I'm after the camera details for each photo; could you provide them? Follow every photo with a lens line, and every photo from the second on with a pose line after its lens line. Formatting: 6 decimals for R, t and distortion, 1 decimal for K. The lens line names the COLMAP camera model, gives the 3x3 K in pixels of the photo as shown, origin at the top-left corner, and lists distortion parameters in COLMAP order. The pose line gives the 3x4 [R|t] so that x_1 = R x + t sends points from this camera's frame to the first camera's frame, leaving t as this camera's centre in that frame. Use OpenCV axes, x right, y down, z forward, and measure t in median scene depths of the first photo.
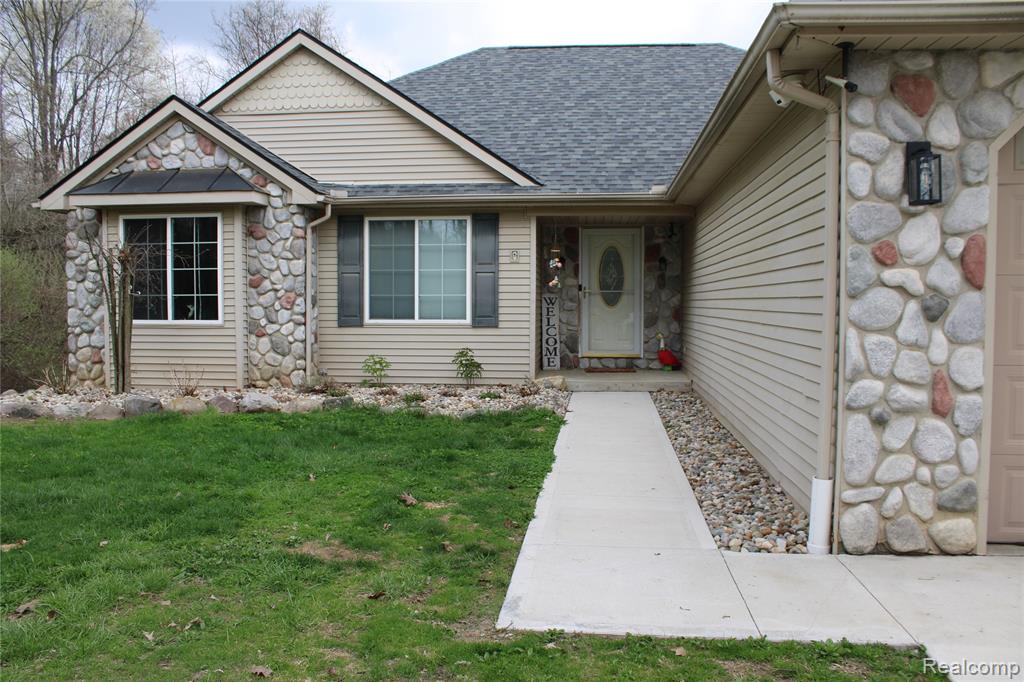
lens RADIAL K [[855.4, 0, 506.7], [0, 855.4, 343.2], [0, 0, 1]] dist [-0.174373, 0.164580]
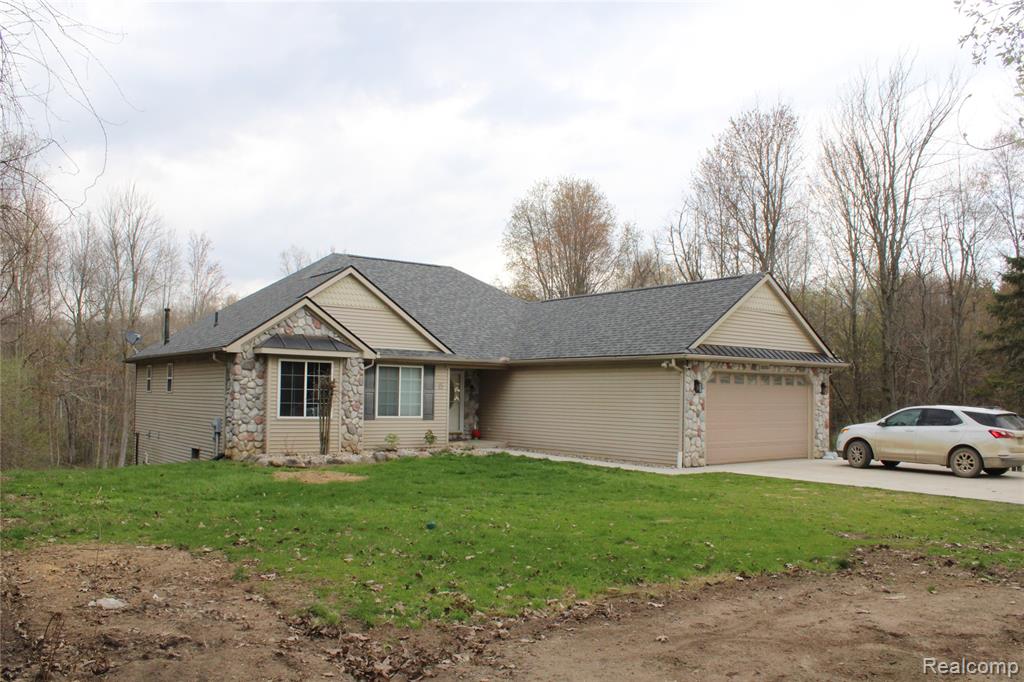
lens RADIAL K [[855.4, 0, 506.7], [0, 855.4, 343.2], [0, 0, 1]] dist [-0.174373, 0.164580]
pose [[0.740328, 0.050549, 0.670343, -1.366586], [0.018964, 0.995202, -0.095991, -0.000870], [-0.671979, 0.083777, 0.735817, -0.717871]]
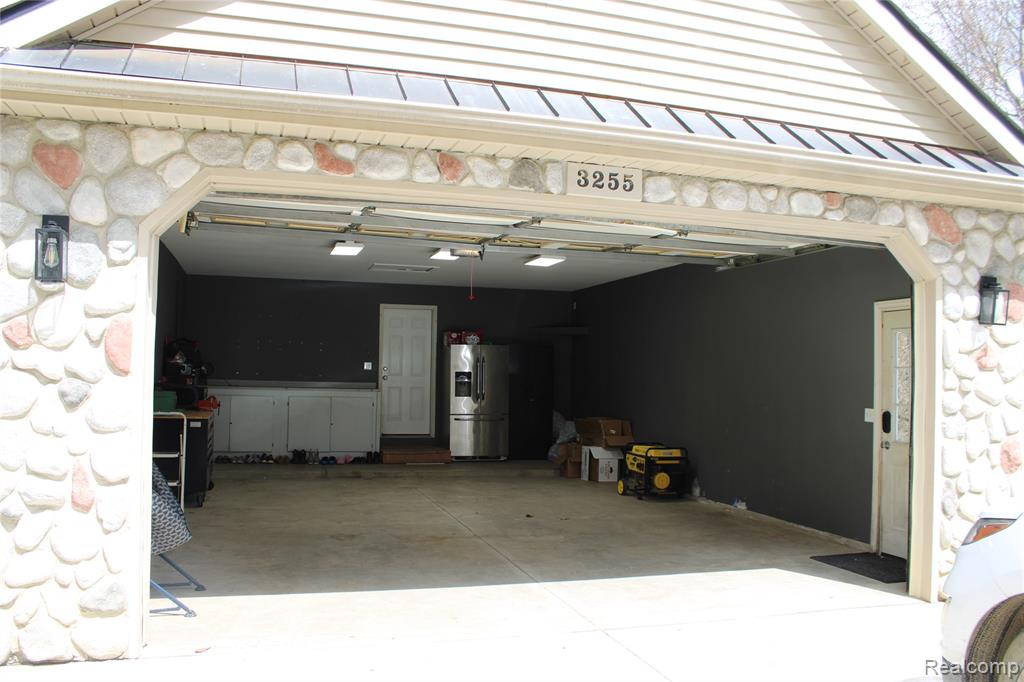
lens RADIAL K [[855.4, 0, 506.7], [0, 855.4, 343.2], [0, 0, 1]] dist [-0.174373, 0.164580]
pose [[0.928050, 0.029977, 0.371246, 0.237804], [-0.002840, 0.997297, -0.073427, -0.012209], [-0.372444, 0.067089, 0.925627, -0.018226]]
